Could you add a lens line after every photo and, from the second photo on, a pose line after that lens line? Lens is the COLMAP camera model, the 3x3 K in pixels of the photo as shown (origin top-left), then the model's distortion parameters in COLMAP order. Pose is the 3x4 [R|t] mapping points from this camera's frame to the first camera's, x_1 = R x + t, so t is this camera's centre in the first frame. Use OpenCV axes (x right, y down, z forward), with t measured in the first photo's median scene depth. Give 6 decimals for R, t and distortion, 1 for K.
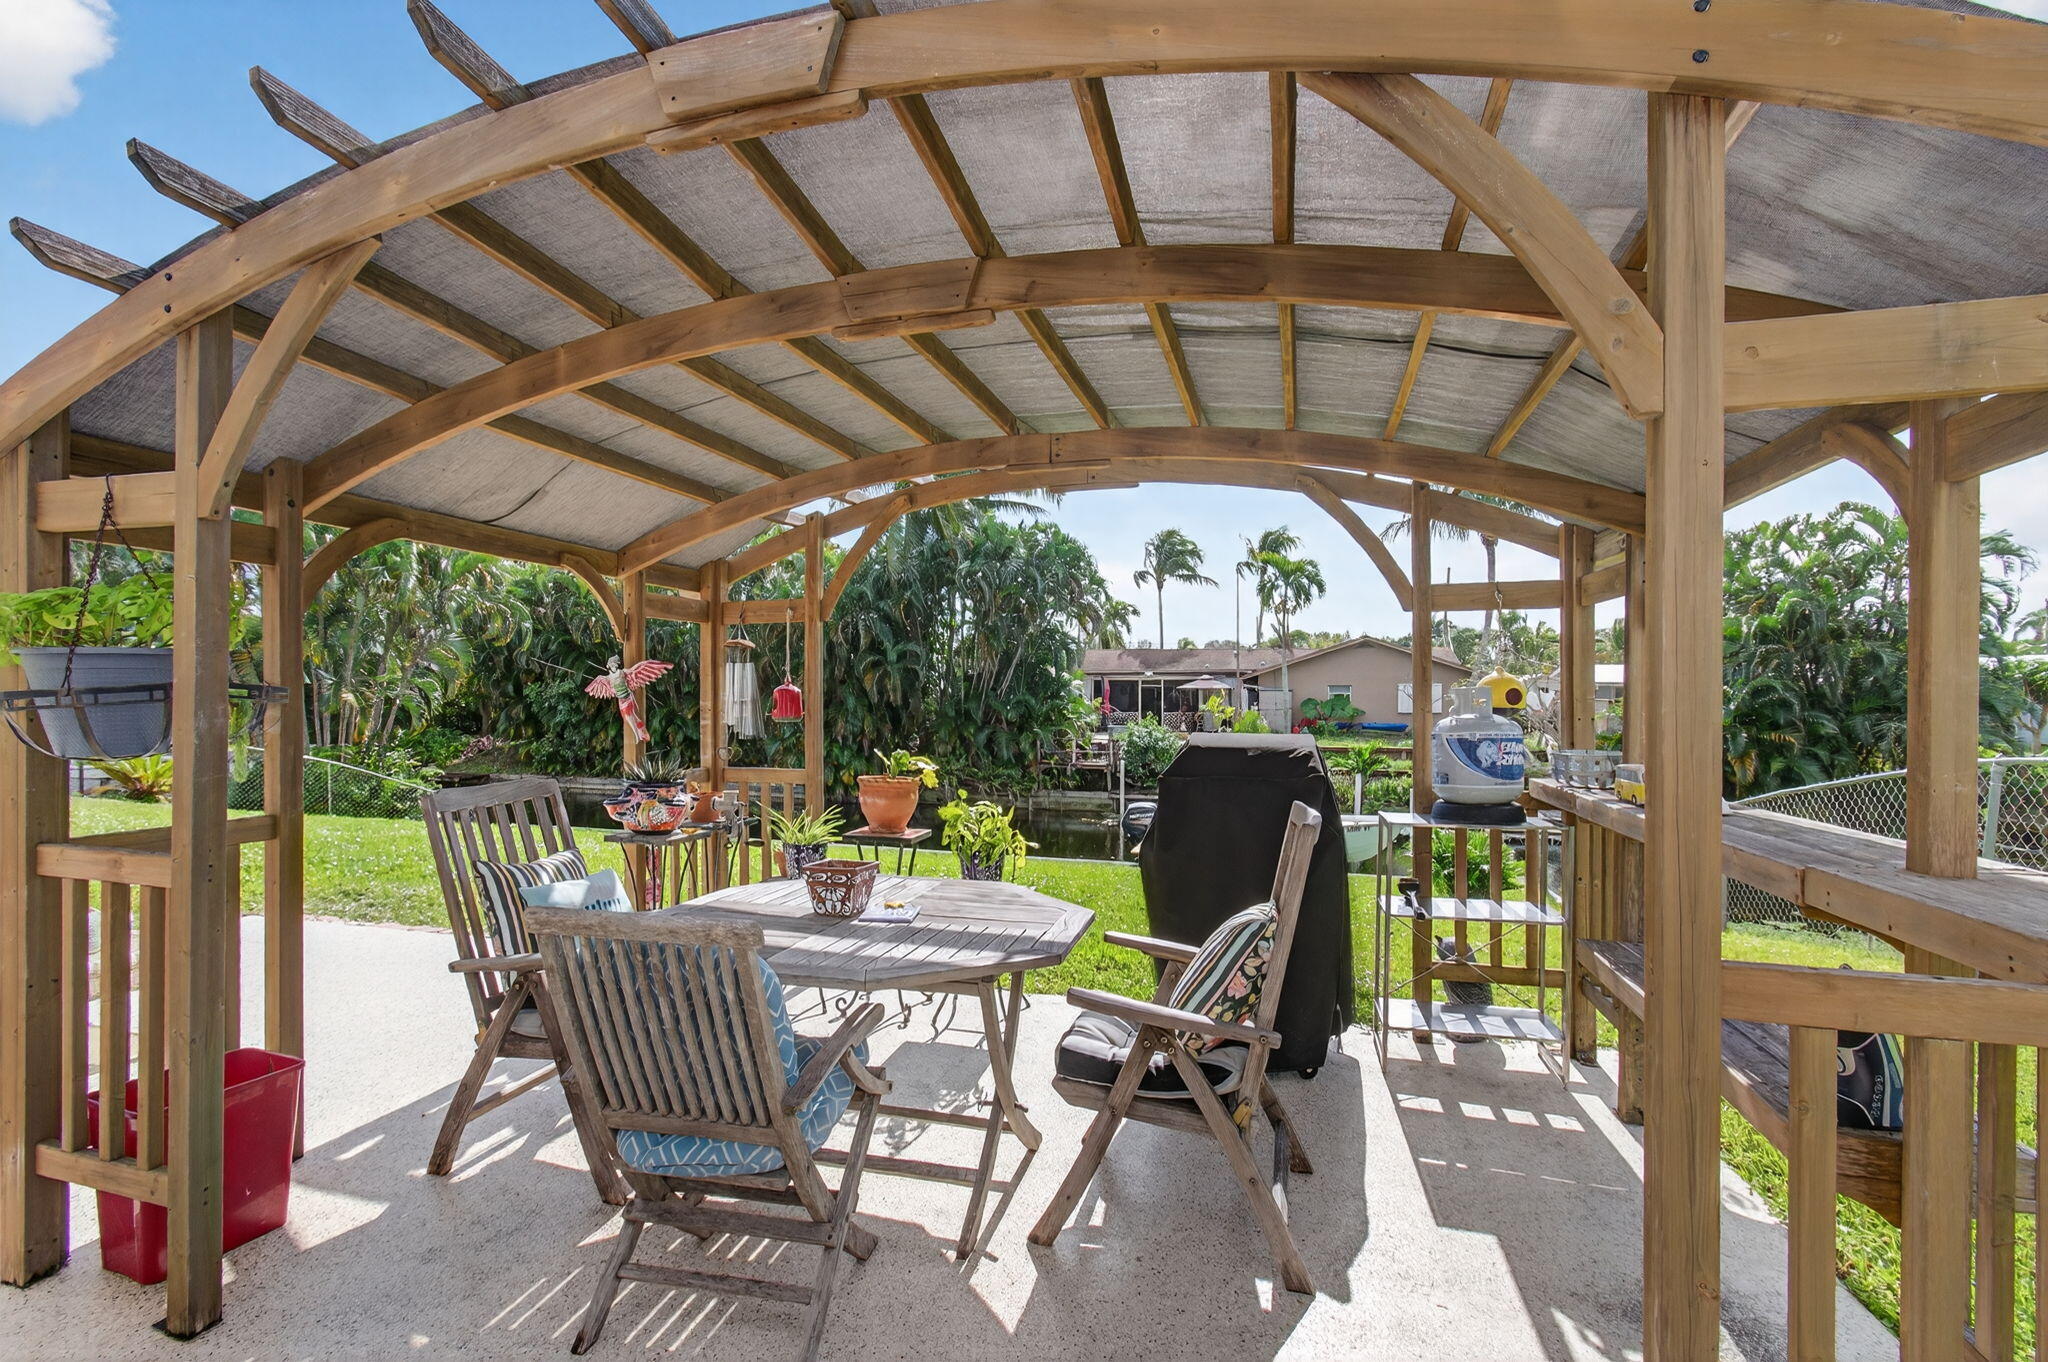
lens RADIAL K [[899.0, 0, 1028.7], [0, 899.0, 707.2], [0, 0, 1]] dist [0.001451, 0.000319]
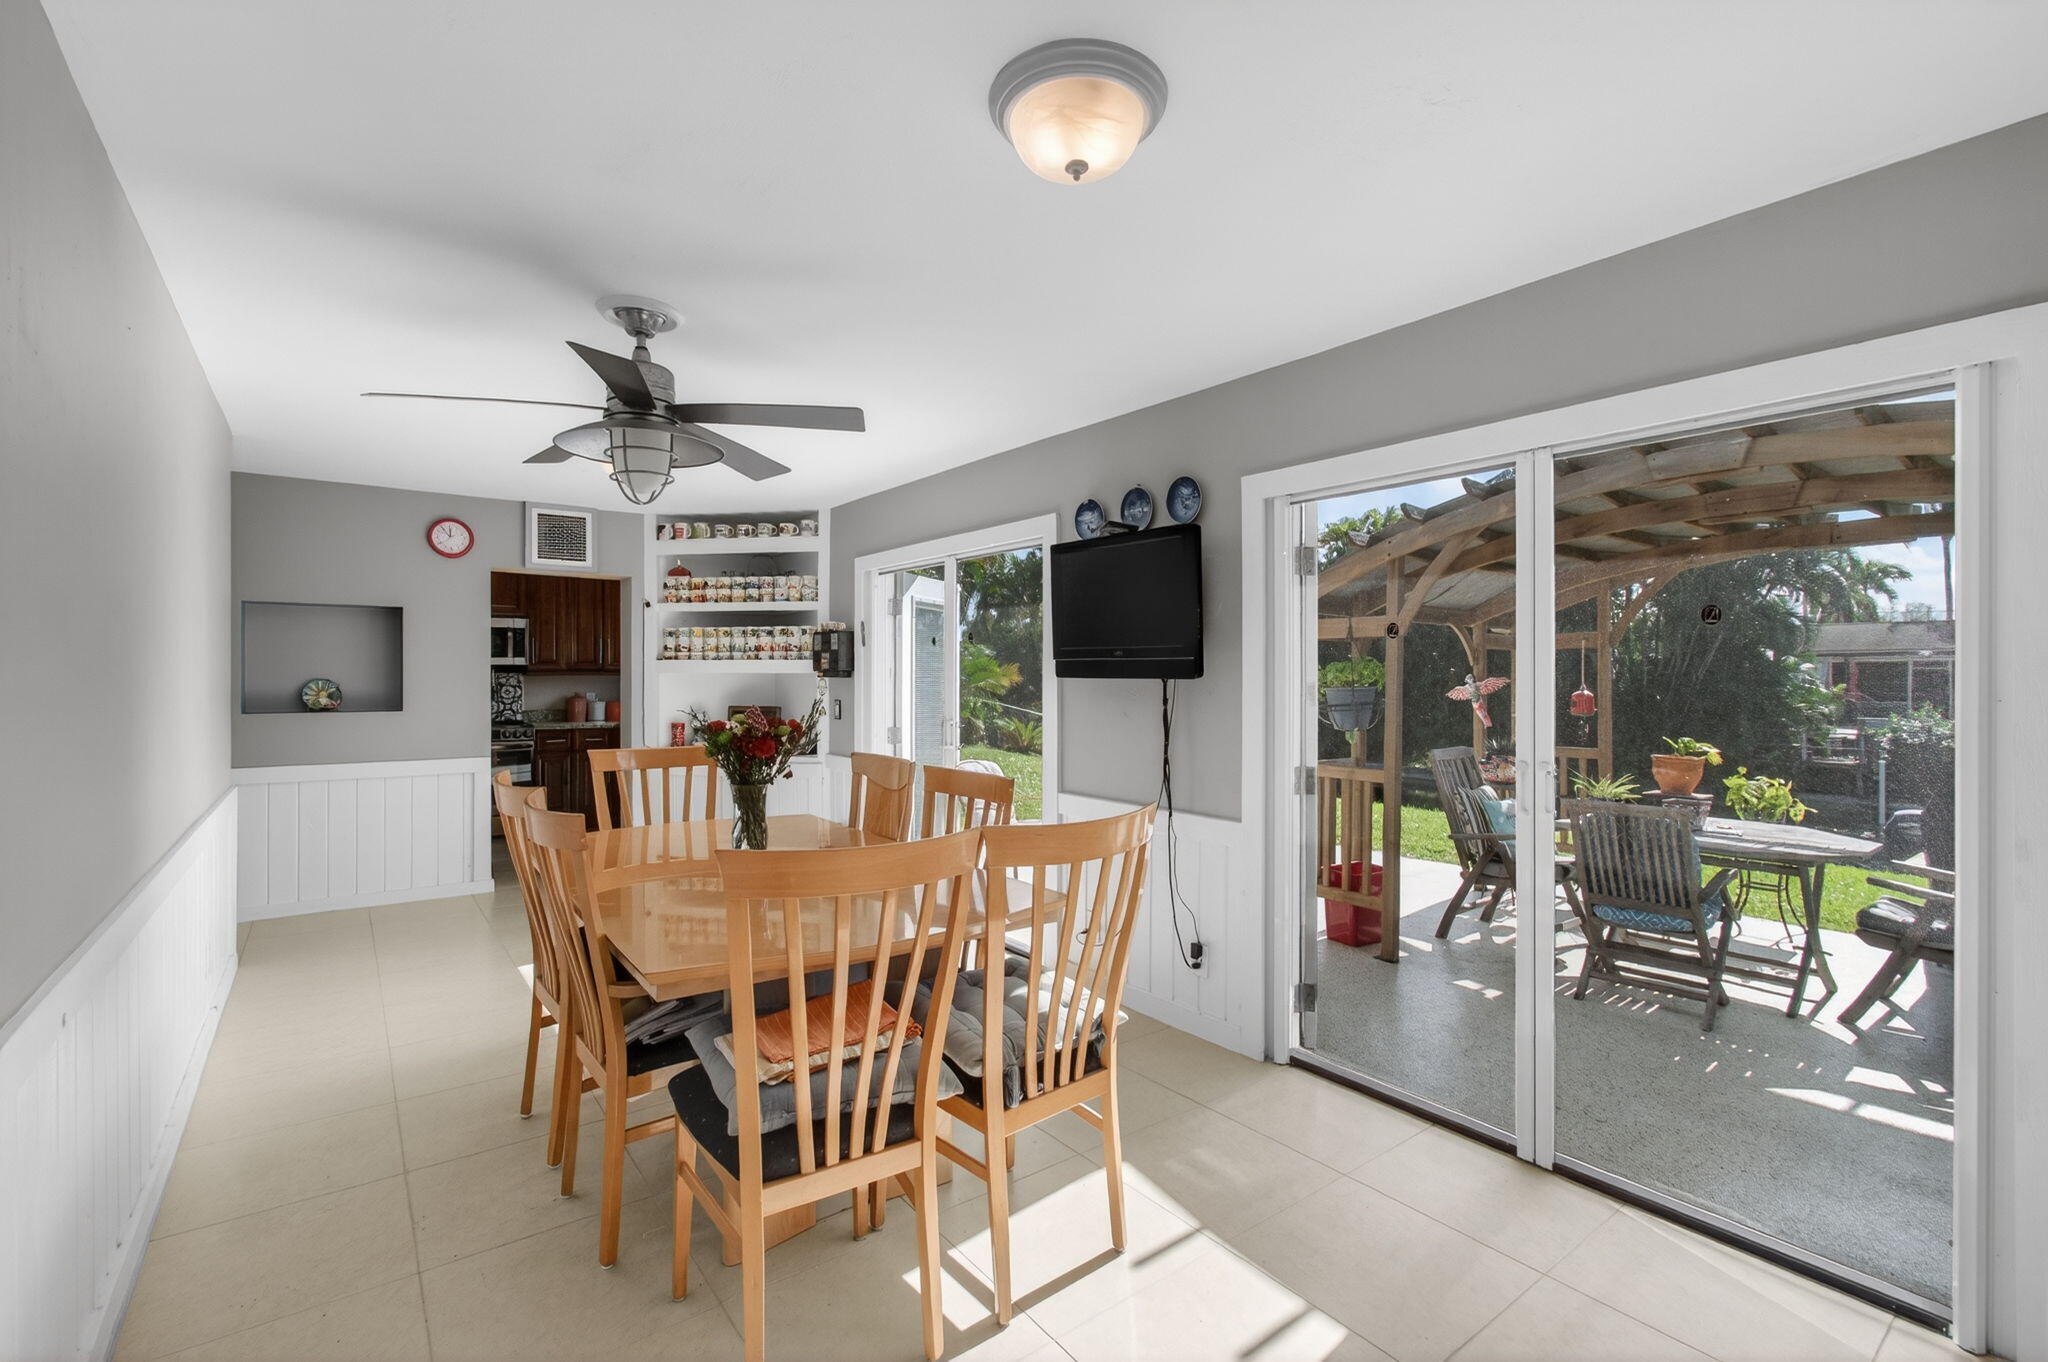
lens RADIAL K [[958.0, 0, 1003.4], [0, 958.0, 672.3], [0, 0, 1]] dist [-0.002380, 0.019885]
pose [[0.810159, -0.009494, -0.586133, -0.125628], [0.000071, 0.999870, -0.016098, -0.032575], [0.586210, 0.013000, 0.810055, -0.898953]]
